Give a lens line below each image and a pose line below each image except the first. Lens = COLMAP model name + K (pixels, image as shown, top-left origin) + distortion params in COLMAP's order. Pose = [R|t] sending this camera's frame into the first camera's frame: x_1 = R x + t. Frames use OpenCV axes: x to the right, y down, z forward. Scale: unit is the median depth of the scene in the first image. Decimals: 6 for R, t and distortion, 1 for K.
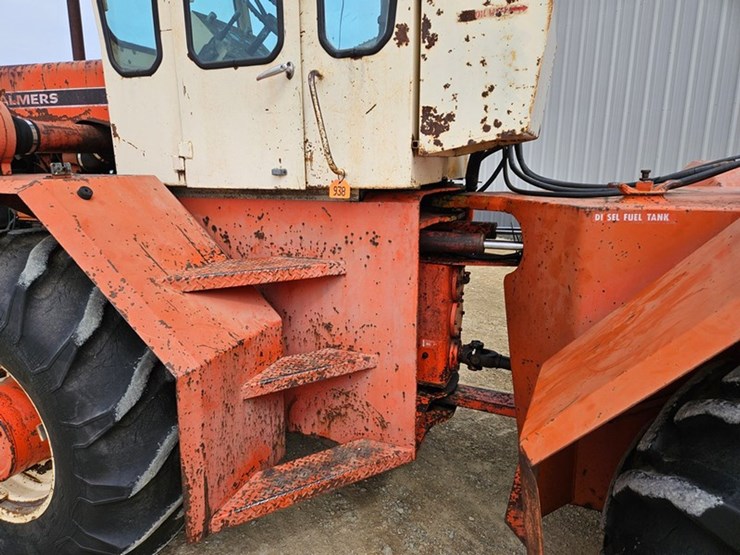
lens RADIAL K [[488.9, 0, 360.7], [0, 488.9, 272.1], [0, 0, 1]] dist [0.078918, -0.061504]
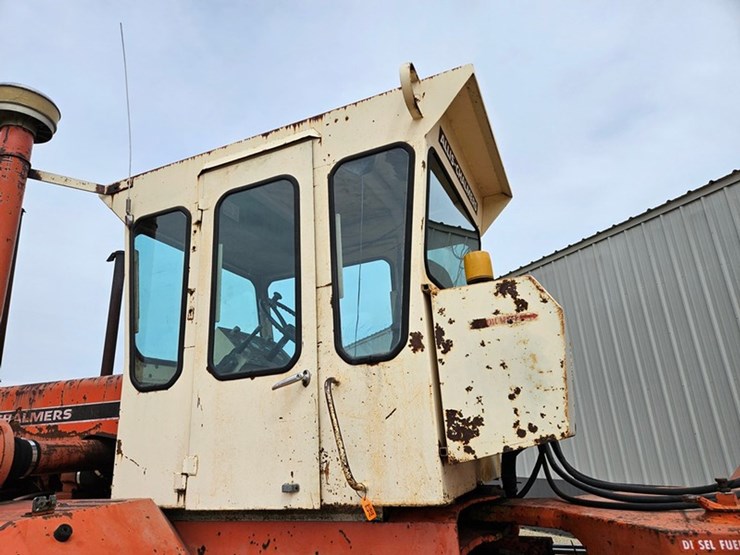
lens RADIAL K [[488.9, 0, 359.6], [0, 488.9, 281.0], [0, 0, 1]] dist [0.078918, -0.061504]
pose [[0.998415, -0.052105, -0.021261, -0.005003], [0.034063, 0.860273, -0.508695, -0.067413], [0.044796, 0.507164, 0.860684, 0.057722]]
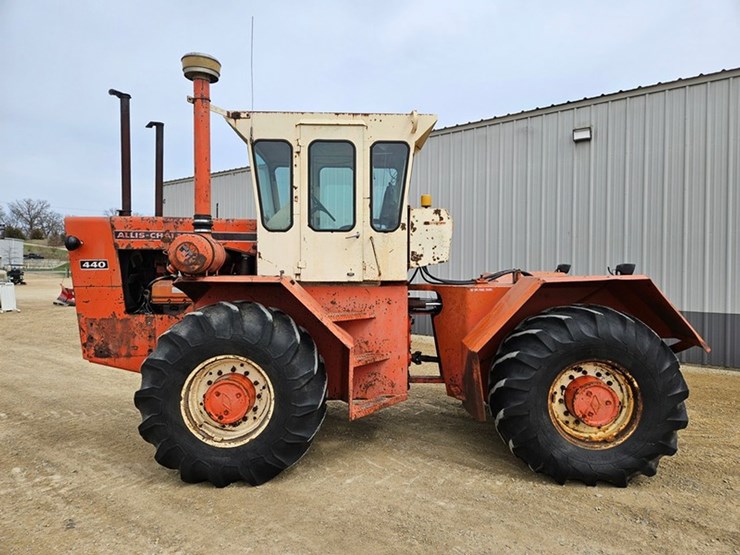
lens RADIAL K [[488.9, 0, 375.3], [0, 488.9, 275.4], [0, 0, 1]] dist [0.078918, -0.061504]
pose [[0.911308, 0.006830, 0.411670, -1.019063], [0.078559, 0.978609, -0.190141, 0.256631], [-0.404162, 0.205617, 0.891277, -1.136504]]
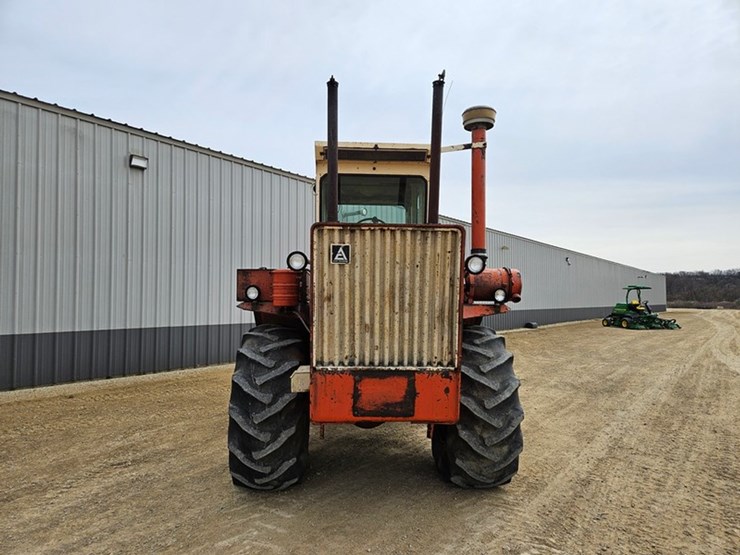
lens RADIAL K [[488.9, 0, 364.6], [0, 488.9, 280.3], [0, 0, 1]] dist [0.078918, -0.061504]
pose [[-0.409489, 0.020669, 0.912081, -2.786299], [0.191004, 0.979530, 0.063556, -0.602798], [-0.892097, 0.200236, -0.405054, 2.498912]]
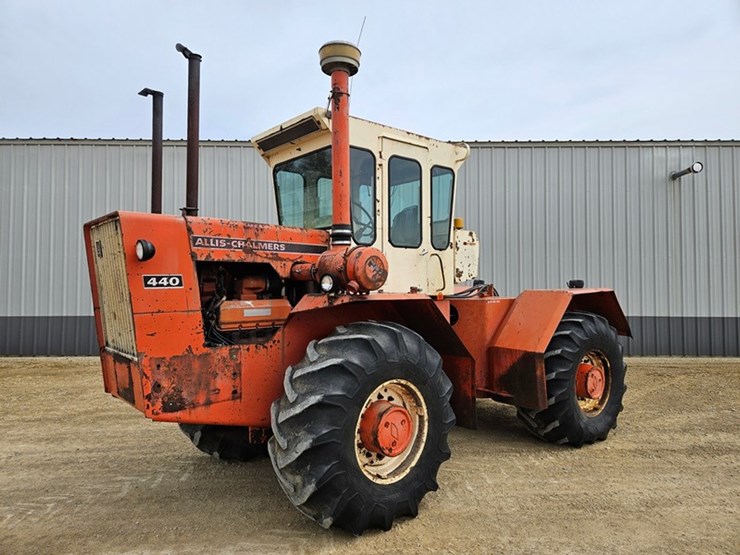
lens RADIAL K [[488.9, 0, 368.8], [0, 488.9, 274.3], [0, 0, 1]] dist [0.078918, -0.061504]
pose [[0.459244, 0.025064, 0.887956, -2.407141], [0.192404, 0.973066, -0.126977, -0.020736], [-0.867223, 0.229159, 0.442053, 0.131574]]
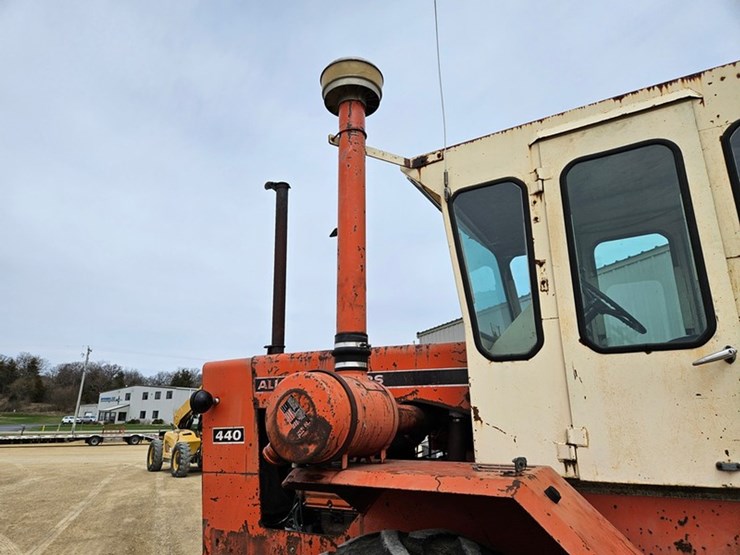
lens RADIAL K [[488.9, 0, 362.0], [0, 488.9, 282.0], [0, 0, 1]] dist [0.078918, -0.061504]
pose [[0.990464, -0.035783, -0.133043, -0.655965], [-0.032137, 0.879035, -0.475673, -0.053535], [0.133970, 0.475413, 0.869503, 0.022367]]
